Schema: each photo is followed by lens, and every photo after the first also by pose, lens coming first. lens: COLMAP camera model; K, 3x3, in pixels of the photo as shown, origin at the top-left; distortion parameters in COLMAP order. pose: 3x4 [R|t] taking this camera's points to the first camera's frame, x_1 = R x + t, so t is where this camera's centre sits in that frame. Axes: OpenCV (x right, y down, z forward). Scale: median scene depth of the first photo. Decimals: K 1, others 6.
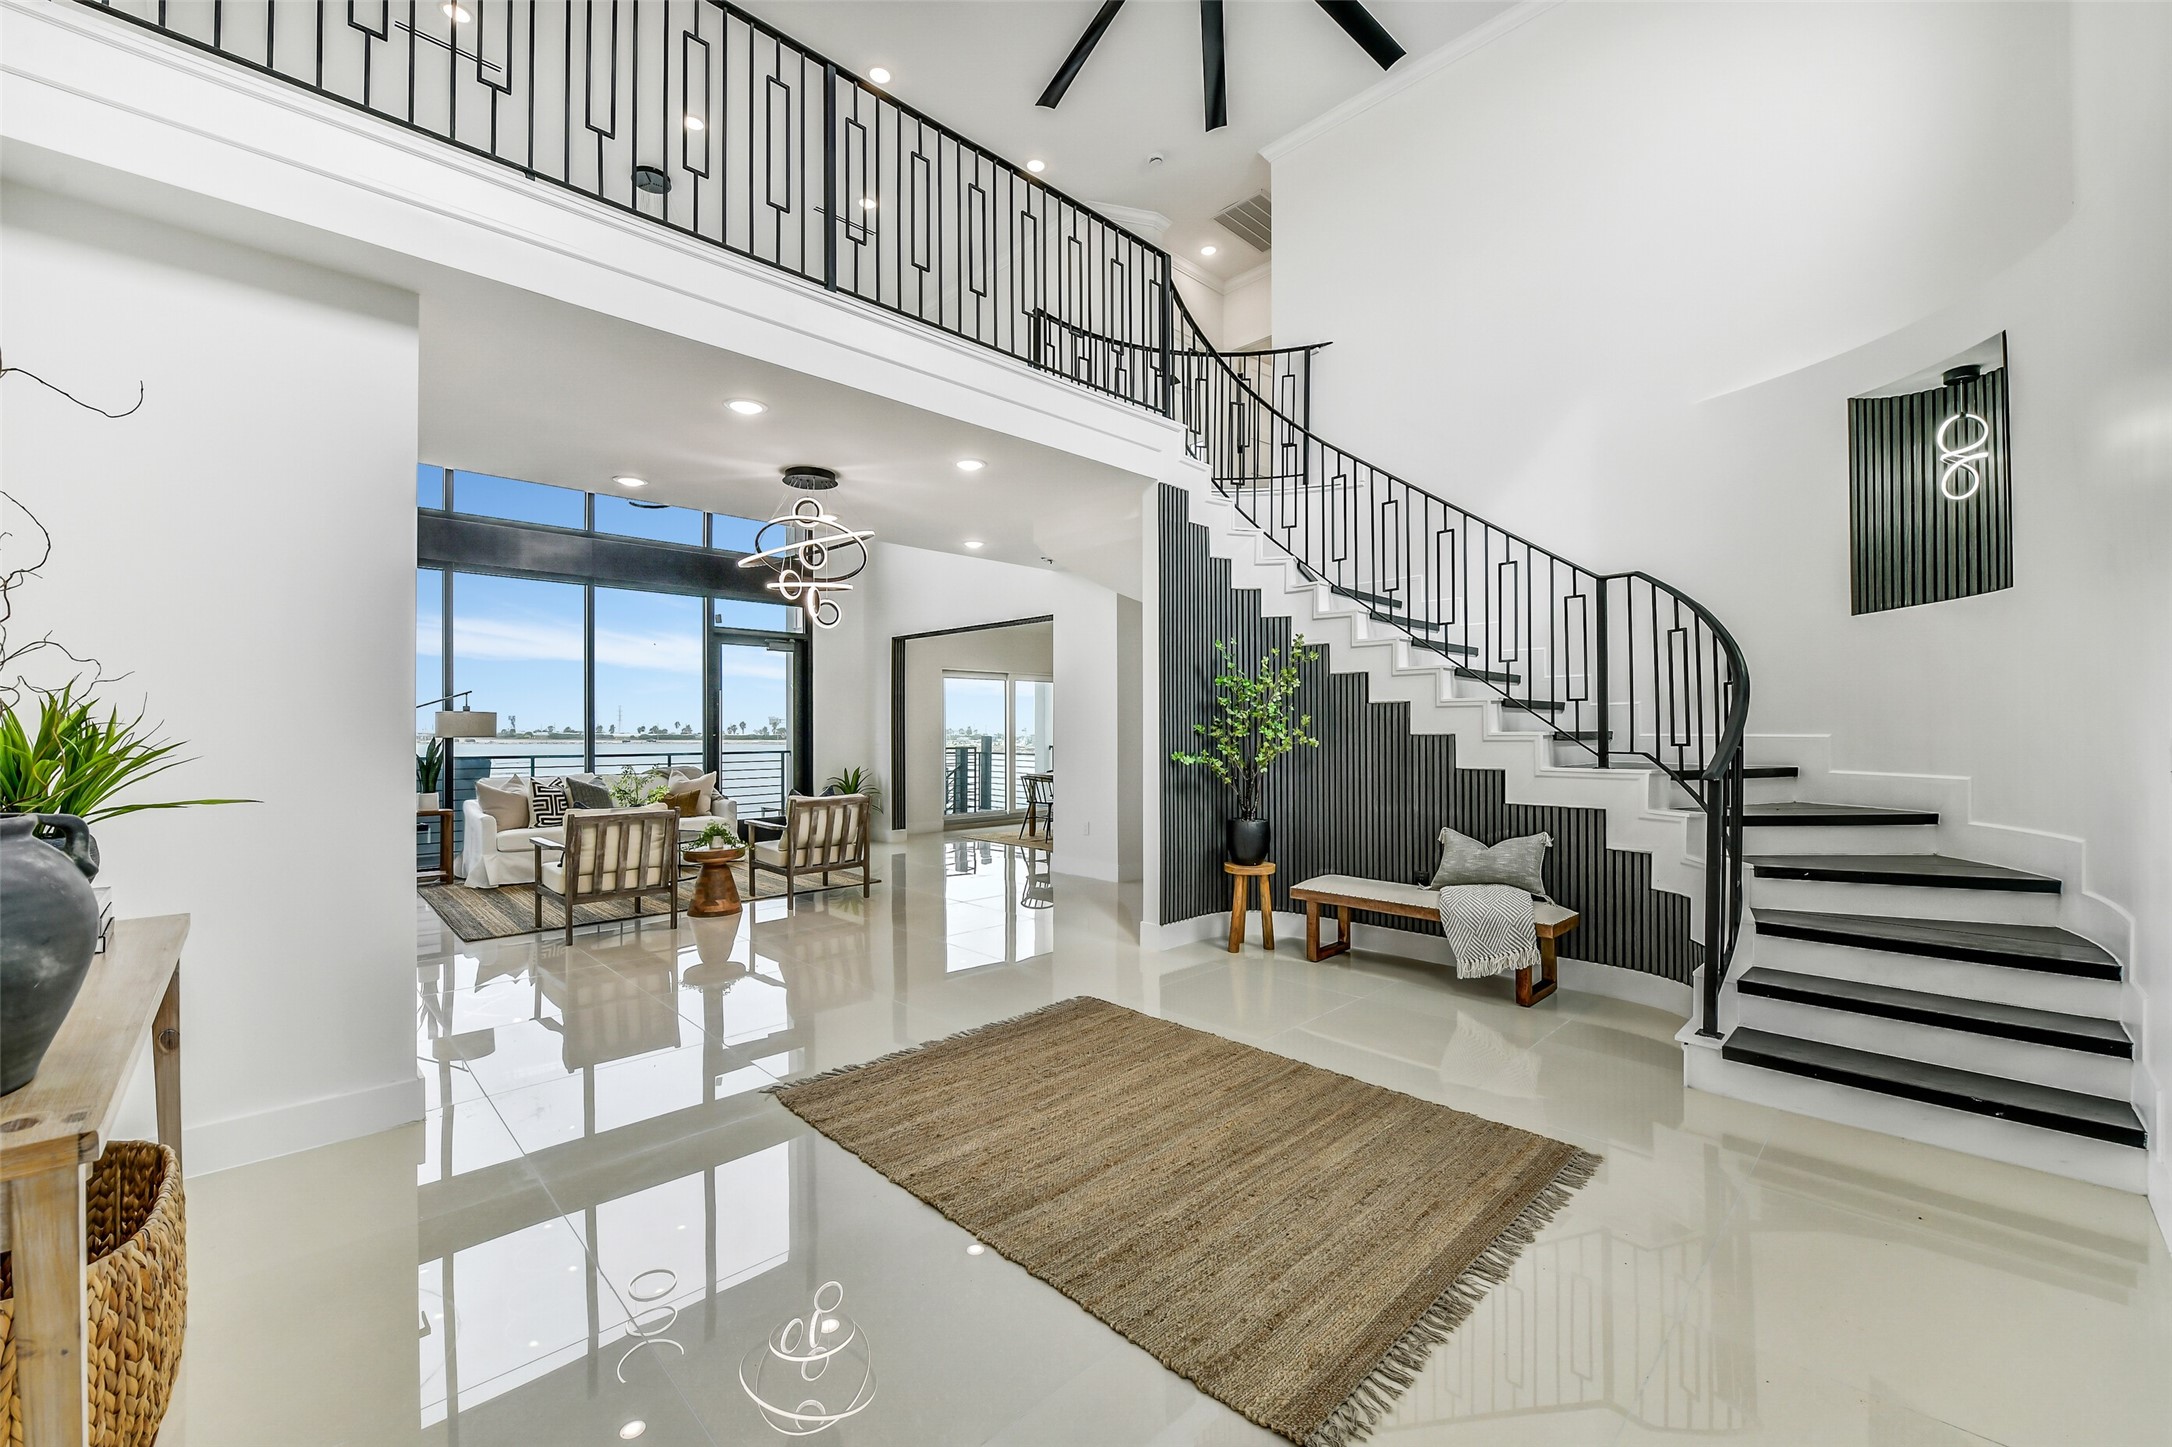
lens RADIAL K [[863.9, 0, 1082.1], [0, 863.9, 727.1], [0, 0, 1]] dist [-0.004330, -0.000999]
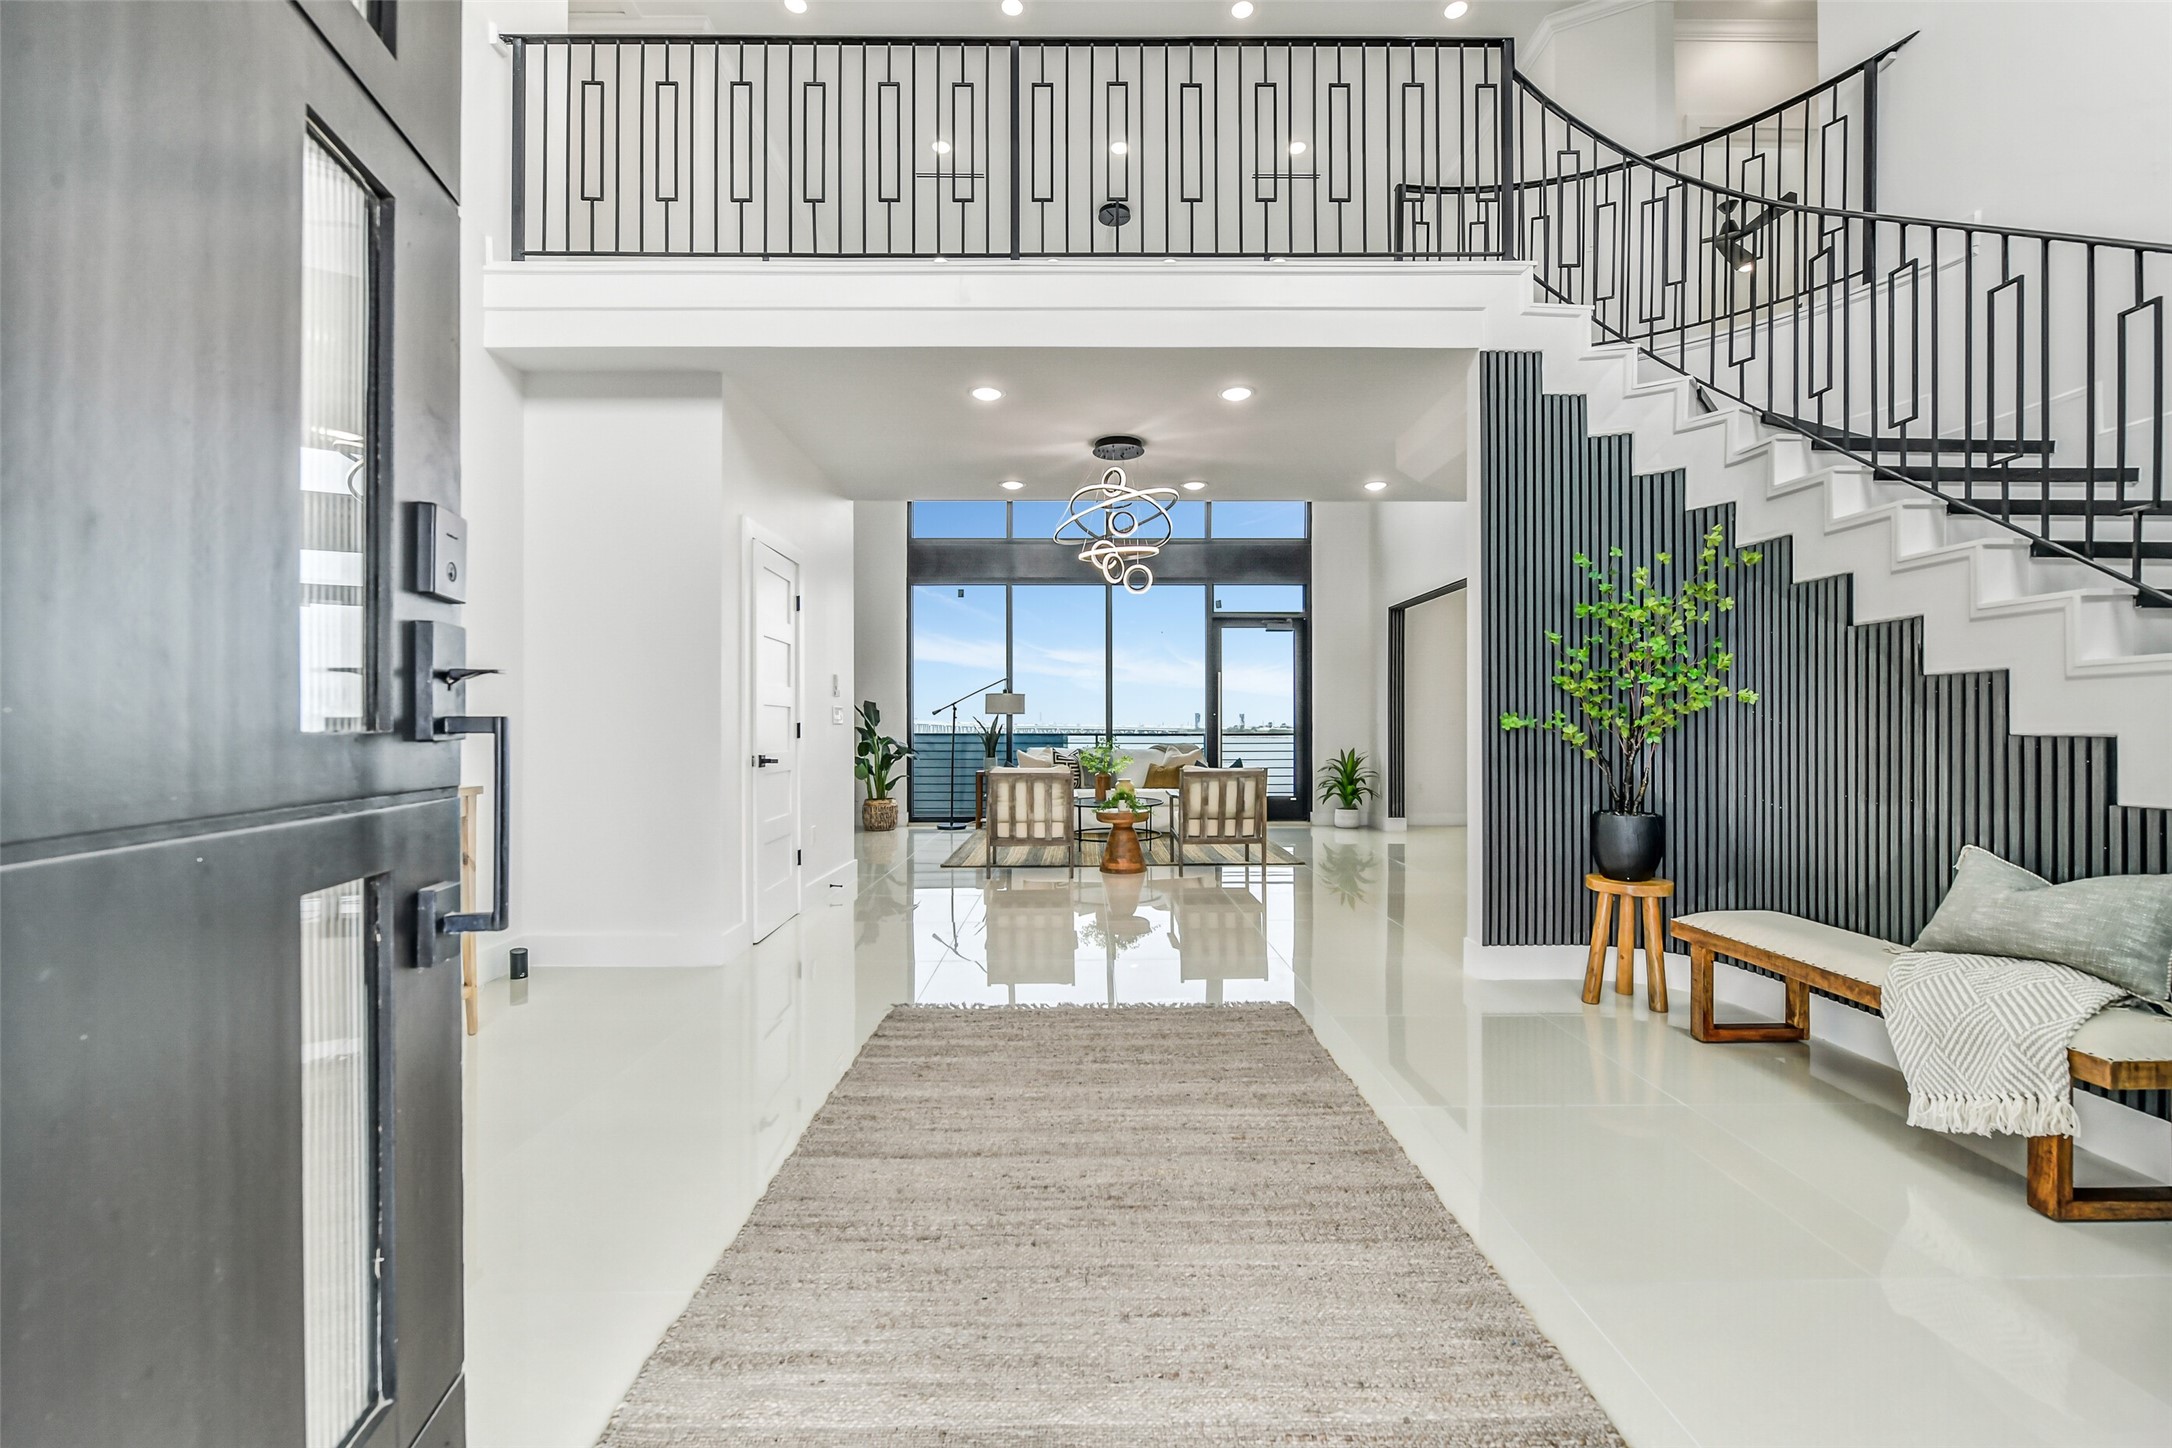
lens RADIAL K [[863.9, 0, 1082.1], [0, 863.9, 727.6], [0, 0, 1]] dist [-0.004330, -0.000999]
pose [[0.728331, 0.003622, -0.685216, 0.346900], [0.000020, 0.999986, 0.005307, 0.037021], [0.685225, -0.003879, 0.728321, 0.219312]]
